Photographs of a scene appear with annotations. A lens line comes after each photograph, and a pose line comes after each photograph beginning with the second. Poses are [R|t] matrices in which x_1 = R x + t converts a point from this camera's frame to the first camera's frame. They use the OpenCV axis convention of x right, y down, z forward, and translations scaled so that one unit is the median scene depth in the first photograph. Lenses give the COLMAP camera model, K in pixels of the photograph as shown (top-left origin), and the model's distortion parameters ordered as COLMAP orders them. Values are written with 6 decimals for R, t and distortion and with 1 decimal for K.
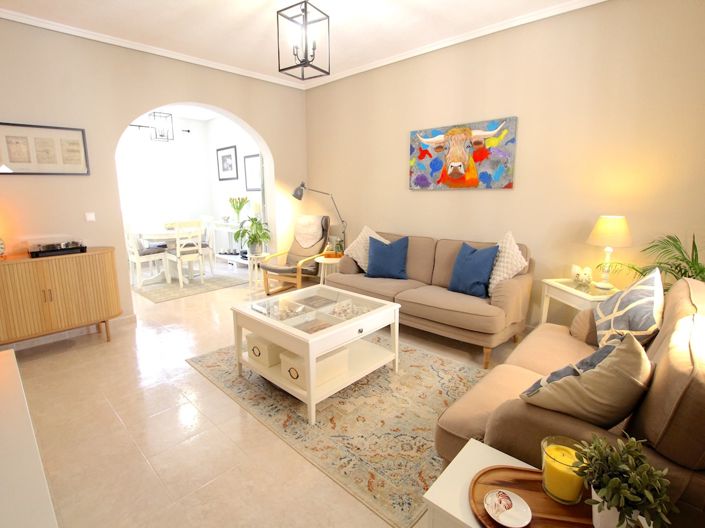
lens RADIAL K [[348.0, 0, 341.4], [0, 348.0, 250.9], [0, 0, 1]] dist [-0.024619, 0.000418]
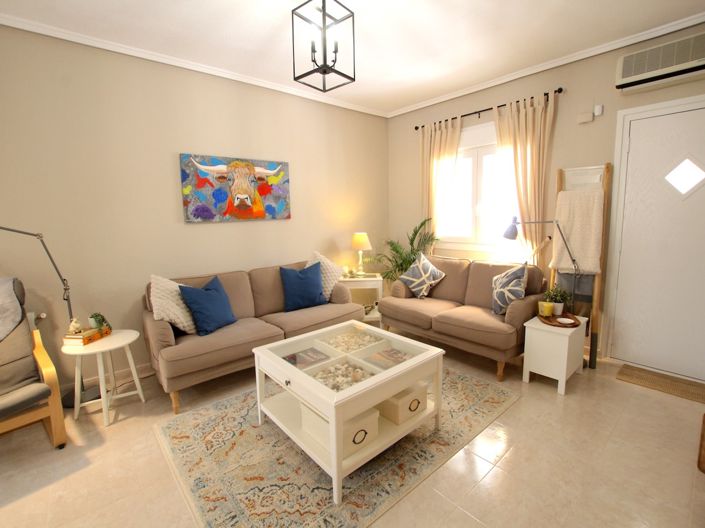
lens RADIAL K [[330.8, 0, 341.9], [0, 330.8, 263.7], [0, 0, 1]] dist [-0.031115, 0.004395]
pose [[0.115606, -0.136326, 0.983896, -0.597692], [0.193986, 0.974562, 0.112240, -0.104330], [-0.974169, 0.177886, 0.139111, 0.589349]]
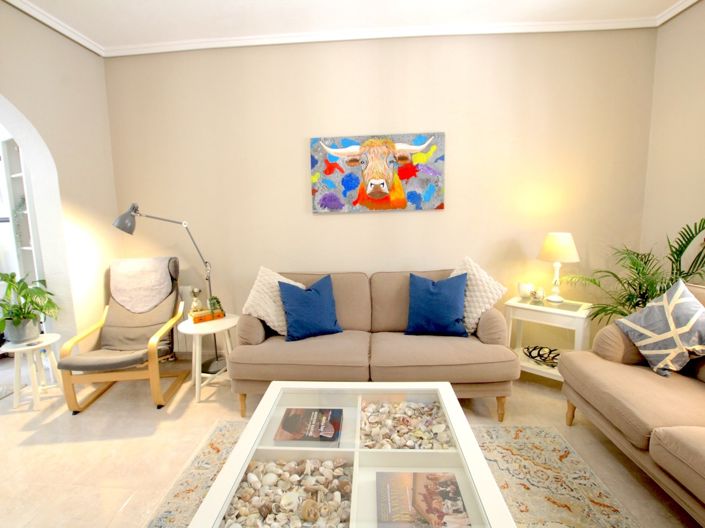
lens RADIAL K [[330.8, 0, 348.8], [0, 330.8, 257.8], [0, 0, 1]] dist [-0.031115, 0.004395]
pose [[0.760816, -0.097308, 0.641631, -0.242823], [0.129311, 0.991600, -0.002948, -0.071281], [-0.635954, 0.085213, 0.767008, 0.429165]]
